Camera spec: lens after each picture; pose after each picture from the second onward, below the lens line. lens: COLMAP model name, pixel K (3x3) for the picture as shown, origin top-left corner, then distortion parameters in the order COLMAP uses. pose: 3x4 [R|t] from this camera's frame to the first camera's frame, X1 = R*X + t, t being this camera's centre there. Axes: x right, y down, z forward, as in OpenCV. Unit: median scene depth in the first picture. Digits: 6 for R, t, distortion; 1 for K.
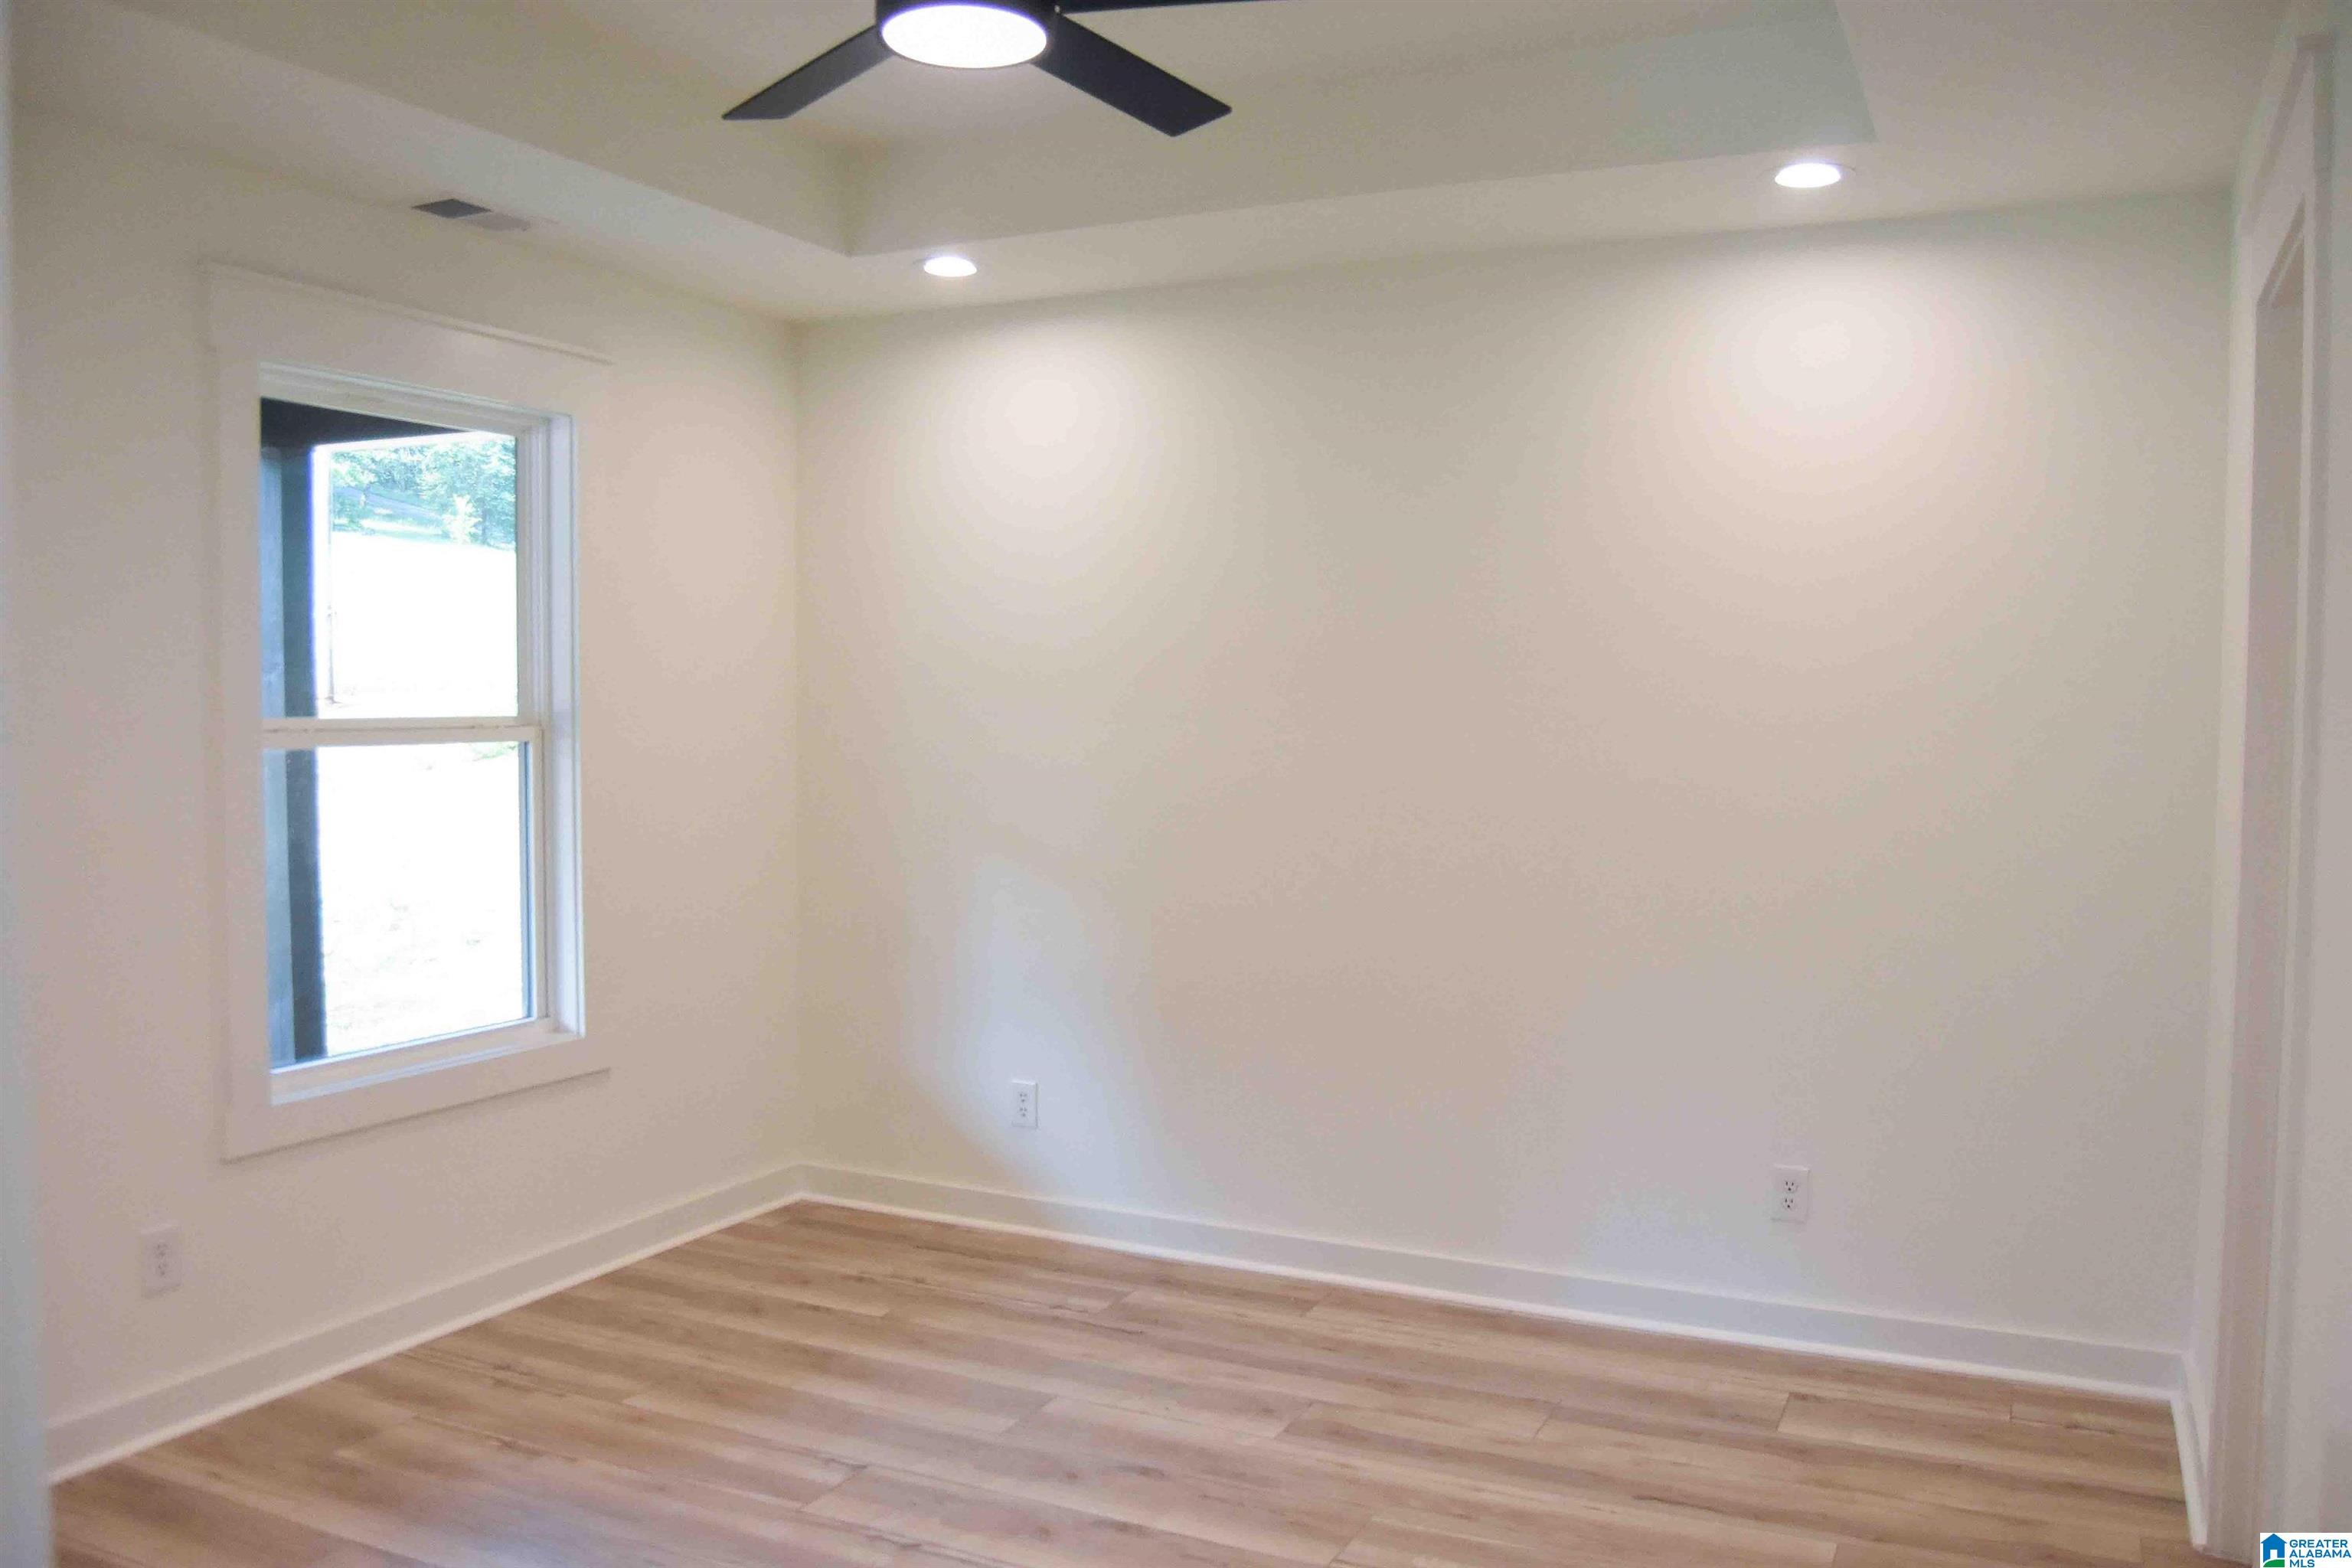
lens RADIAL K [[1780.2, 0, 1176.0], [0, 1780.2, 784.0], [0, 0, 1]] dist [-0.075869, 0.000486]
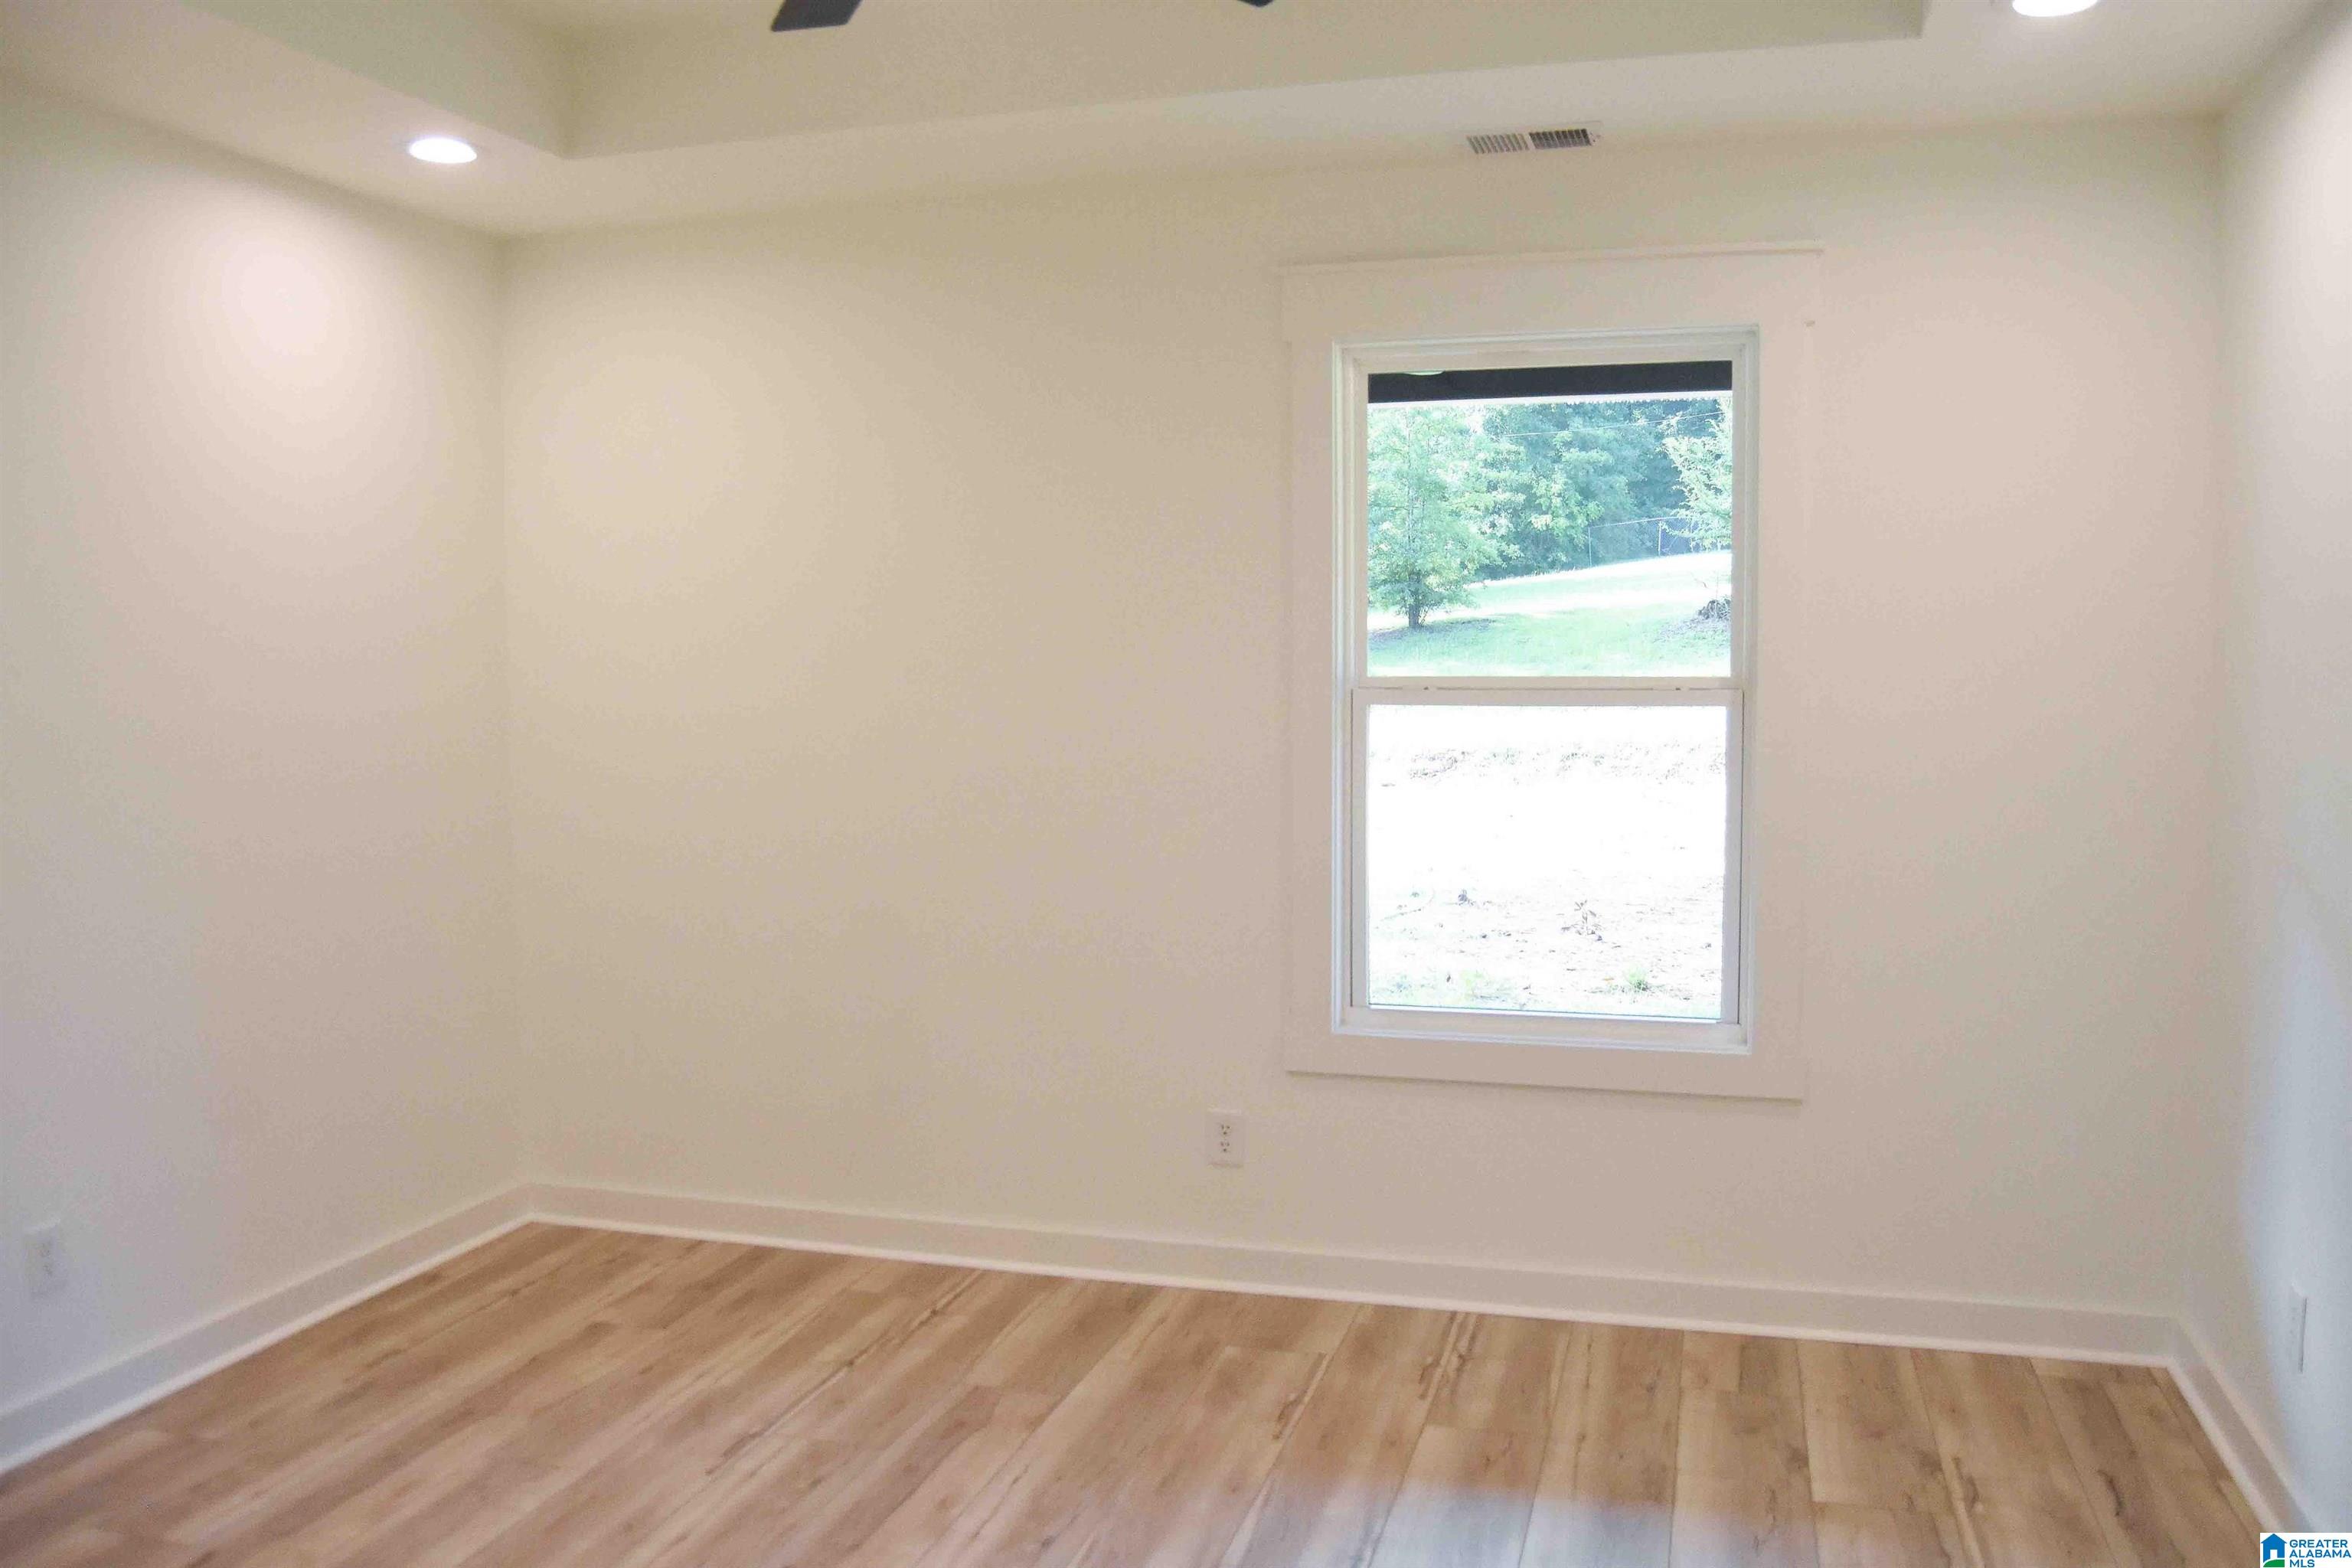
lens RADIAL K [[1848.4, 0, 1188.0], [0, 1848.4, 792.9], [0, 0, 1]] dist [-0.078860, 0.001157]
pose [[0.191755, 0.068866, -0.979024, 0.529576], [-0.039619, 0.997265, 0.062389, -0.030517], [0.980643, 0.026824, 0.193959, 0.625351]]
